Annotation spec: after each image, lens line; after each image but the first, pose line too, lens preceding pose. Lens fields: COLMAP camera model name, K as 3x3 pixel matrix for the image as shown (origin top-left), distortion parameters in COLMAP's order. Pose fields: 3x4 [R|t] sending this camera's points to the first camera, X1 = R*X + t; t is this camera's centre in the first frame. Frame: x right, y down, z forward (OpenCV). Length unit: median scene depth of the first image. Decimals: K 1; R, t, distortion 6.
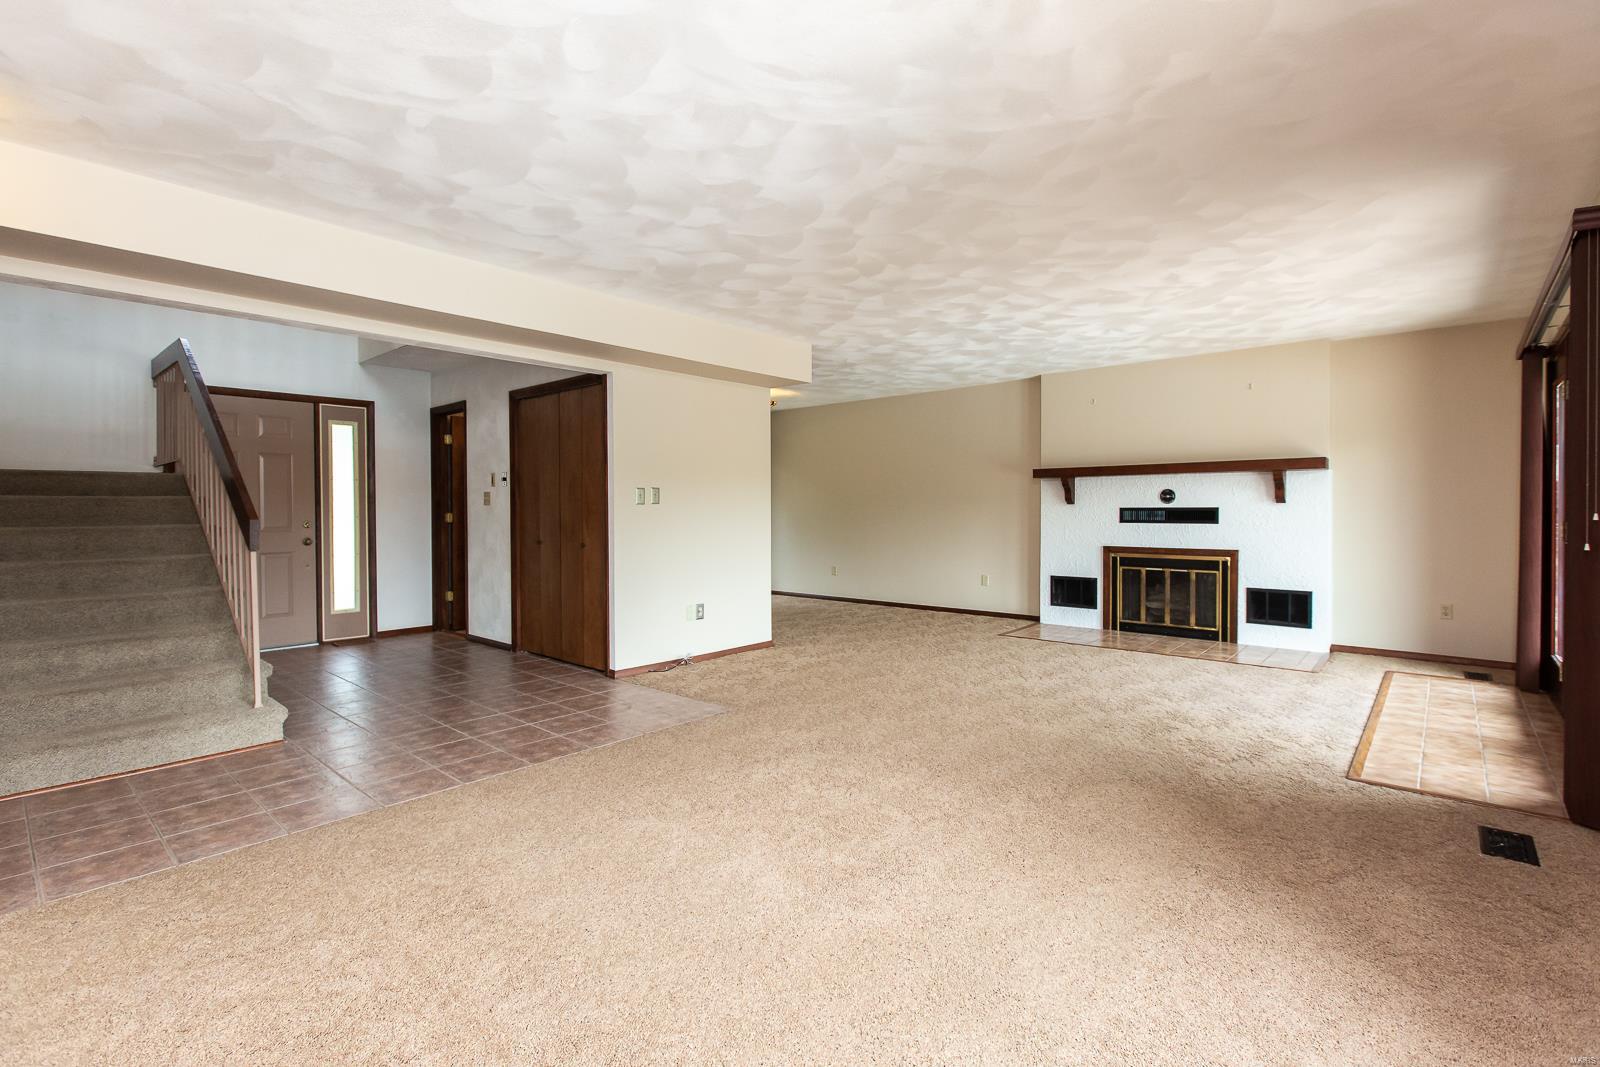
lens RADIAL K [[733.3, 0, 792.9], [0, 733.3, 524.8], [0, 0, 1]] dist [-0.002266, 0.000337]
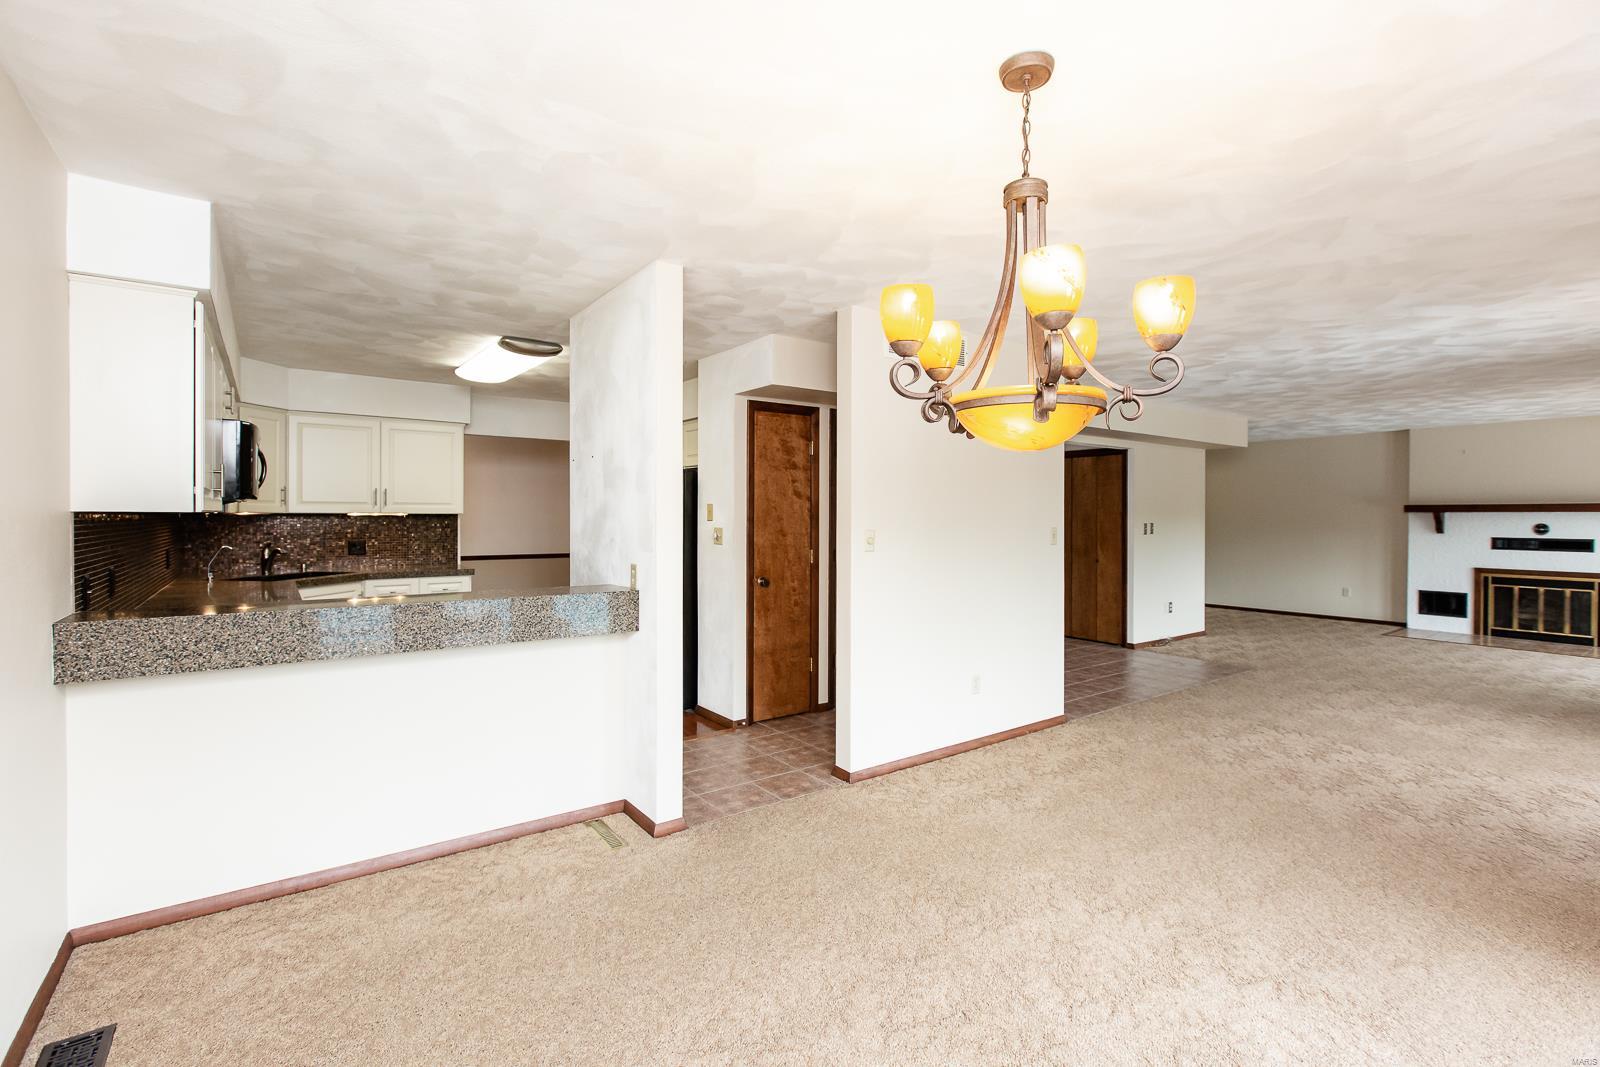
lens RADIAL K [[733.3, 0, 793.4], [0, 733.3, 523.3], [0, 0, 1]] dist [-0.002266, 0.000337]
pose [[0.976801, 0.009771, -0.213924, -0.469279], [-0.011953, 0.999889, -0.008906, -0.022790], [0.213813, 0.011256, 0.976810, -0.494085]]
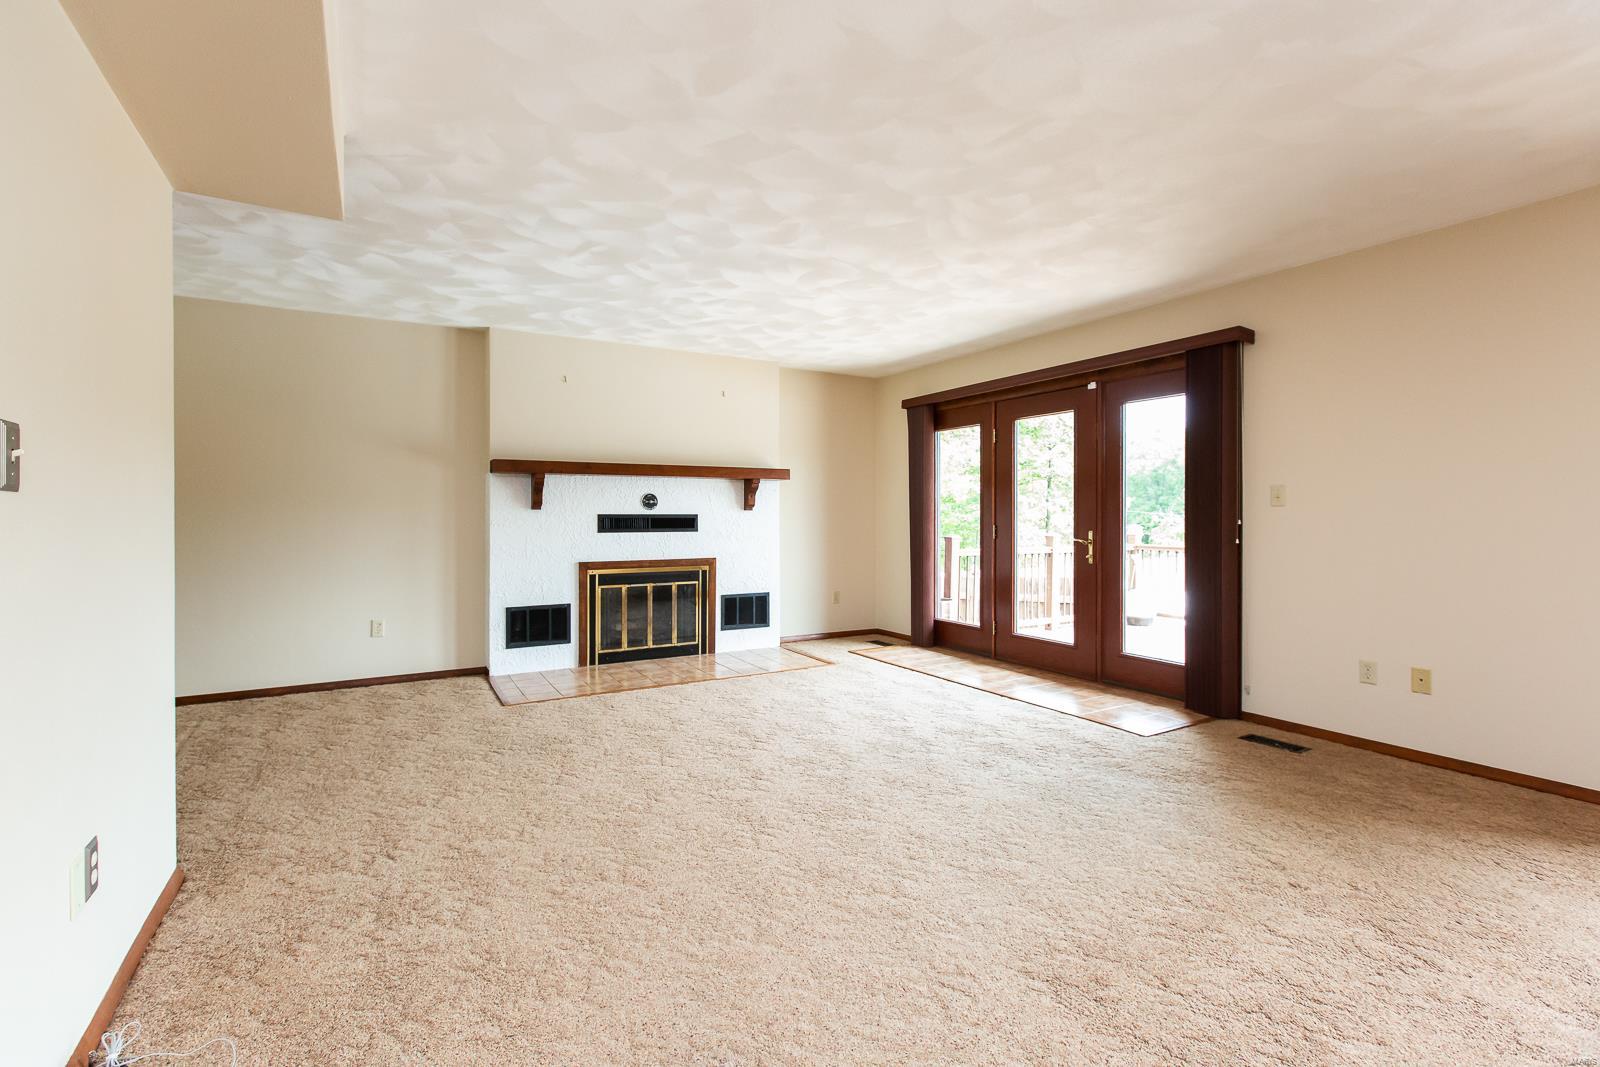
lens RADIAL K [[733.3, 0, 793.8], [0, 733.3, 520.9], [0, 0, 1]] dist [-0.002266, 0.000337]
pose [[0.299145, -0.006360, 0.954187, -0.282551], [0.018295, 0.999832, 0.000929, -0.013281], [-0.954032, 0.017179, 0.299211, 0.568483]]
